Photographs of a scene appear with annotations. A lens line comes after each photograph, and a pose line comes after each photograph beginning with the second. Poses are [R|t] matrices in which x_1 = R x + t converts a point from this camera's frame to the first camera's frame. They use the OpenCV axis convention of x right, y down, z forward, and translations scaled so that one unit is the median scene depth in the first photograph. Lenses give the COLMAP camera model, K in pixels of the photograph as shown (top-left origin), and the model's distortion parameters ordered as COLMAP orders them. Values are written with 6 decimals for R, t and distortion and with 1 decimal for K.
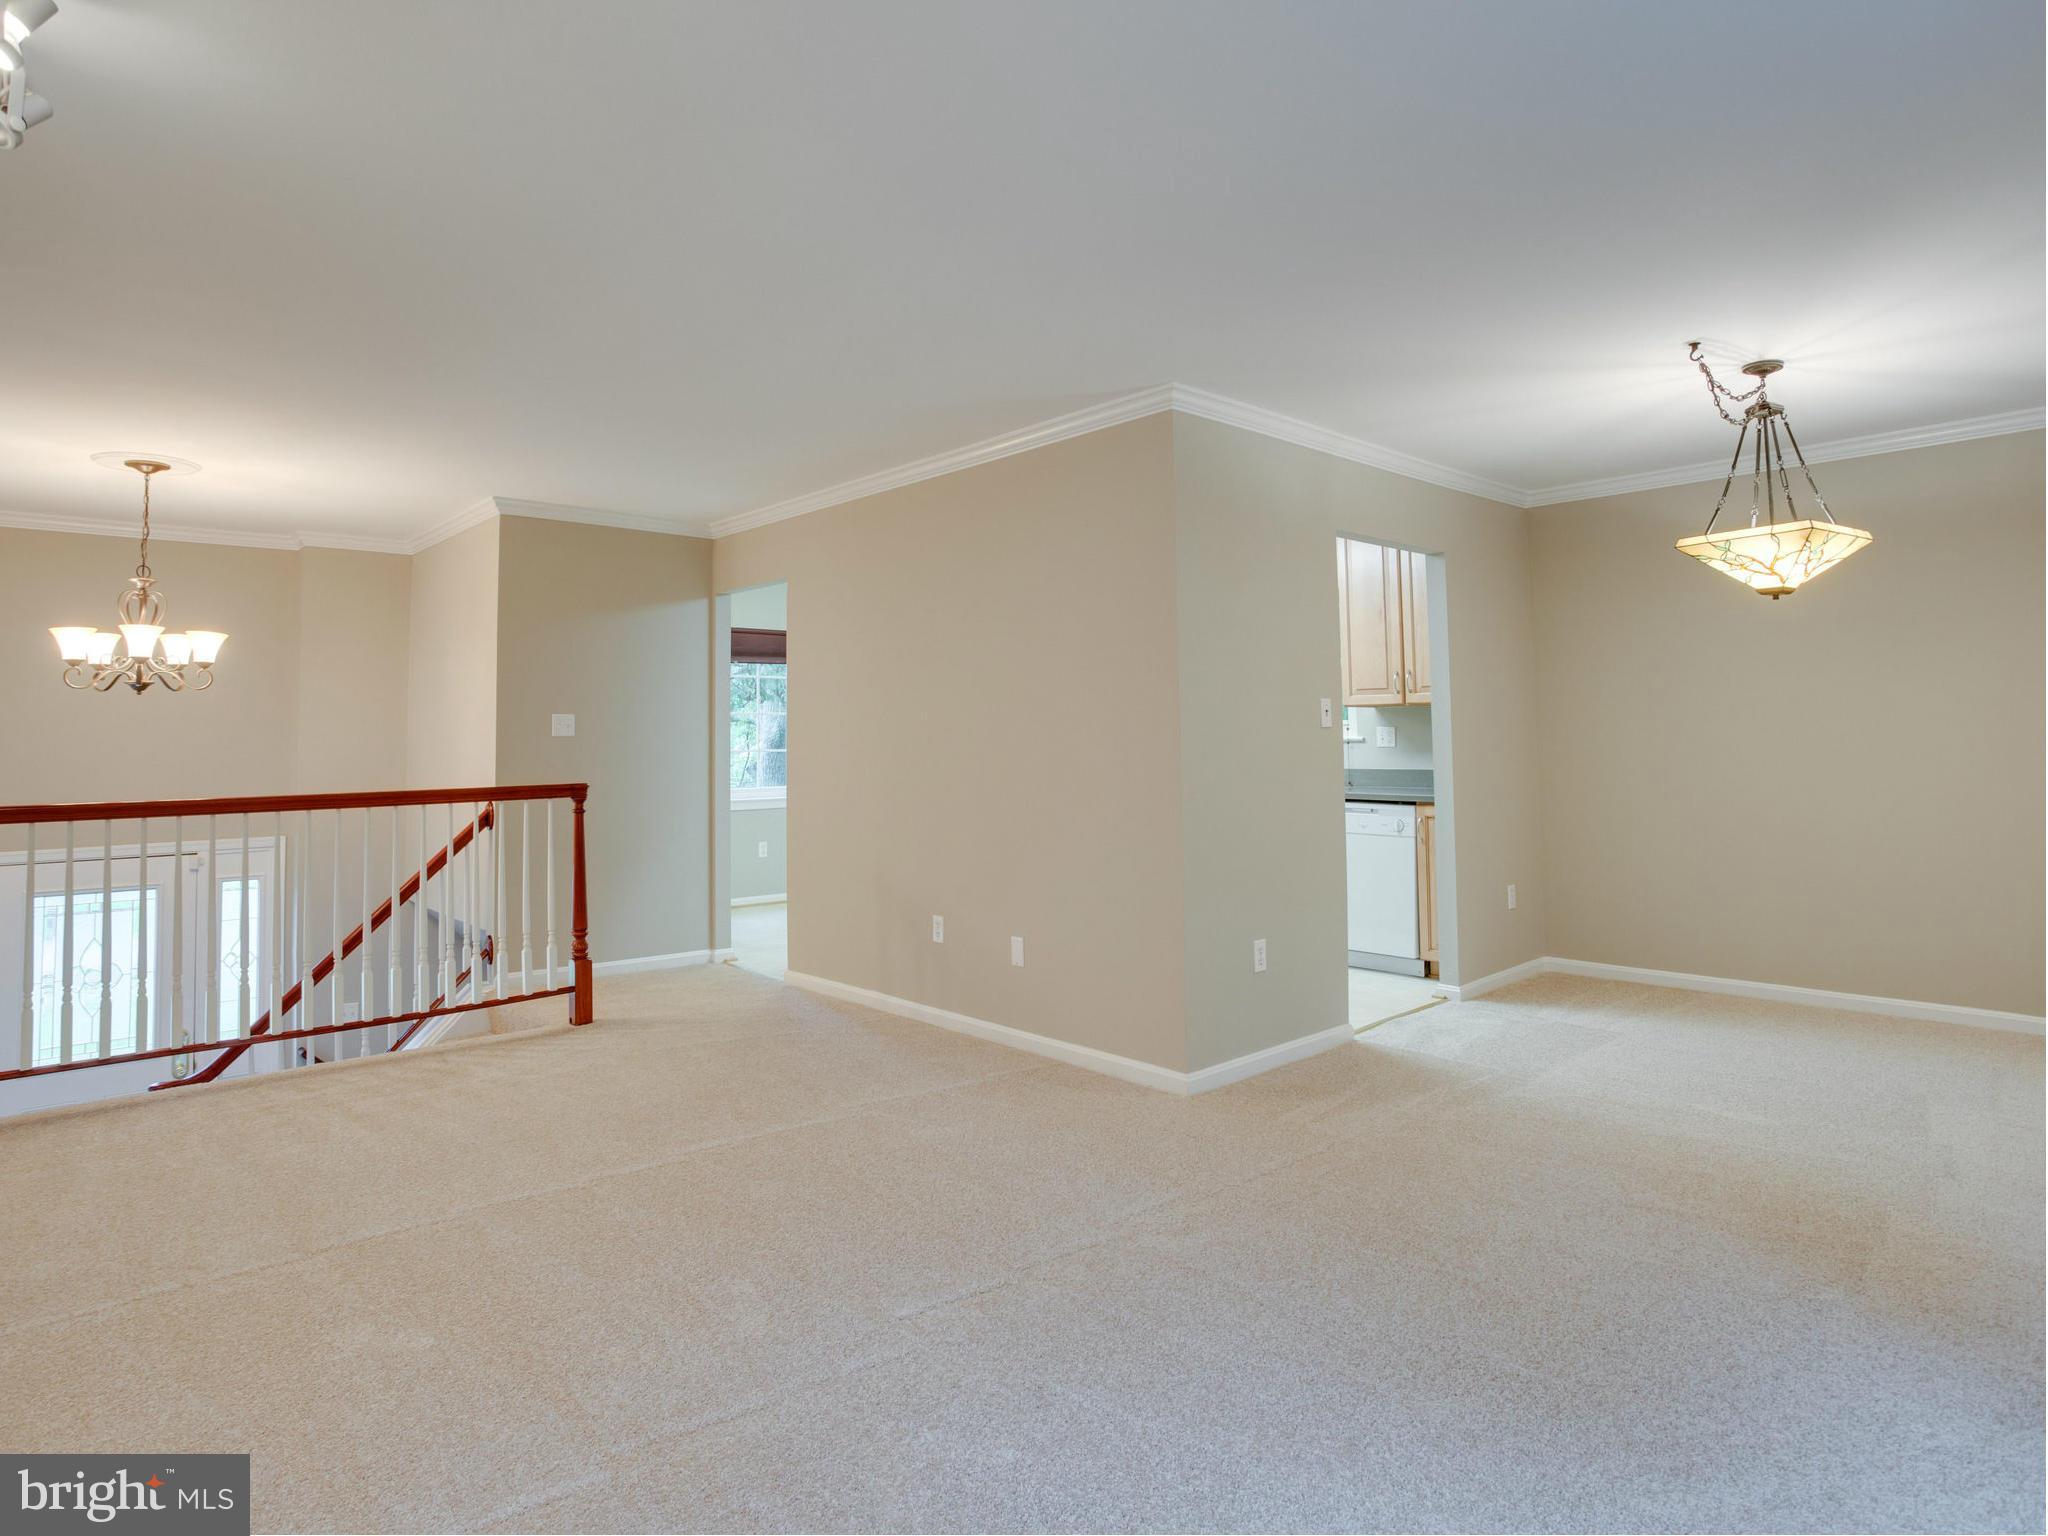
lens RADIAL K [[1156.7, 0, 1016.2], [0, 1156.7, 730.8], [0, 0, 1]] dist [-0.071047, 0.023020]
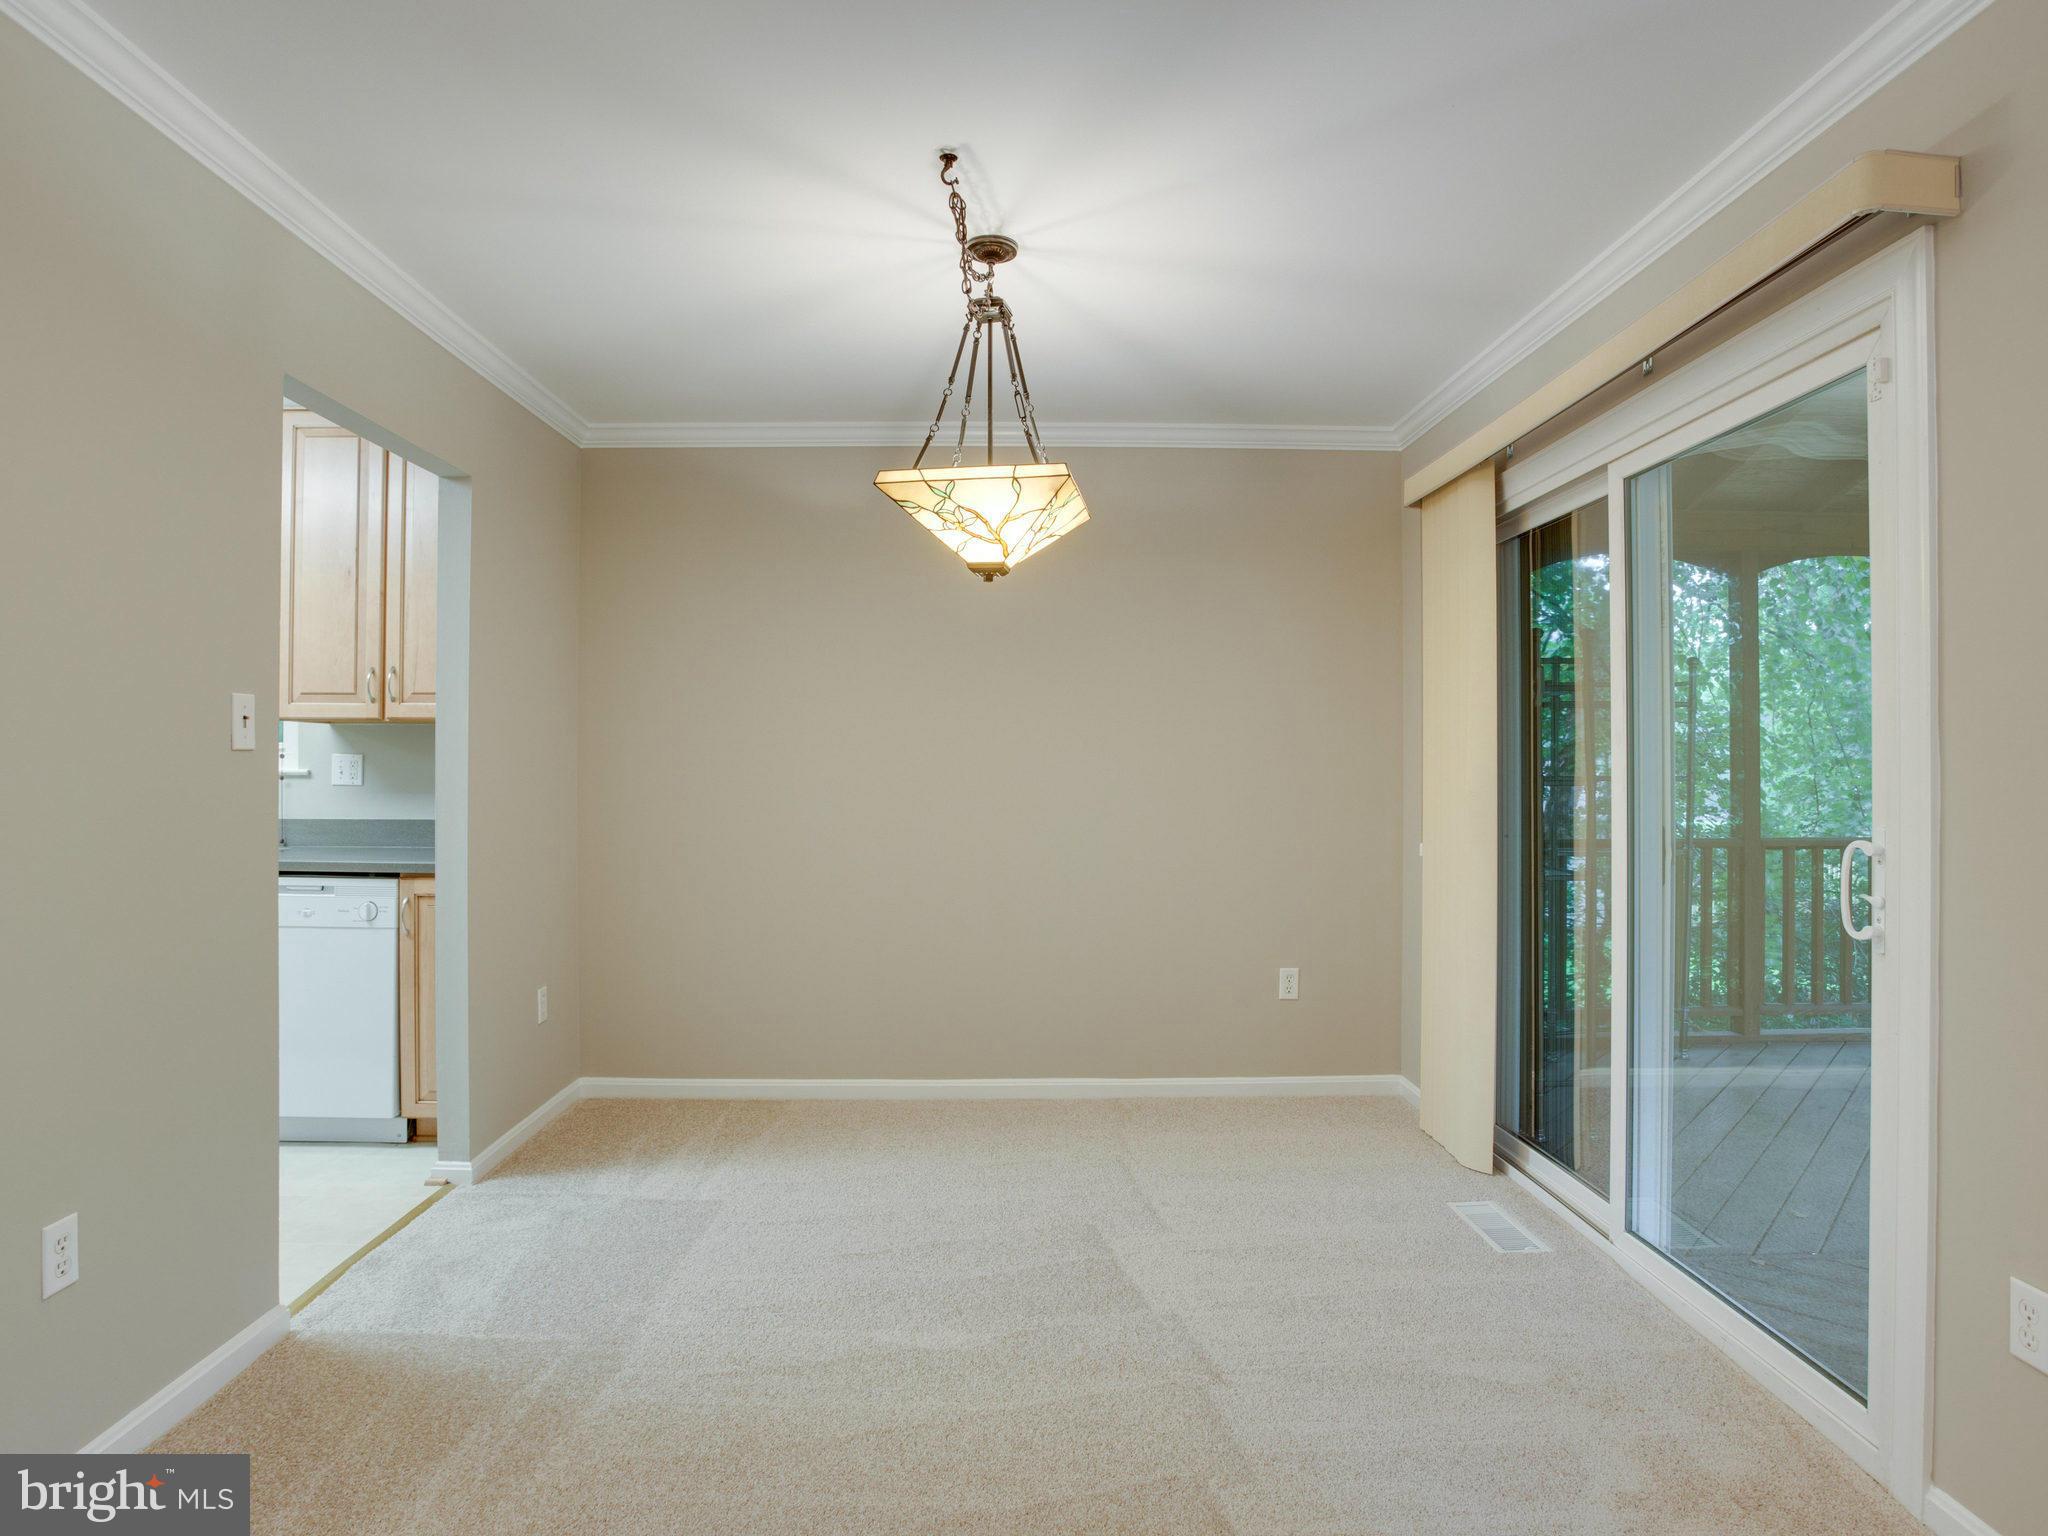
lens RADIAL K [[1156.7, 0, 1016.2], [0, 1156.7, 730.8], [0, 0, 1]] dist [-0.071047, 0.023020]
pose [[0.649855, 0.040585, 0.758974, 0.093361], [-0.015715, 0.999077, -0.039968, 0.003477], [-0.759895, 0.014046, 0.649894, 0.340402]]
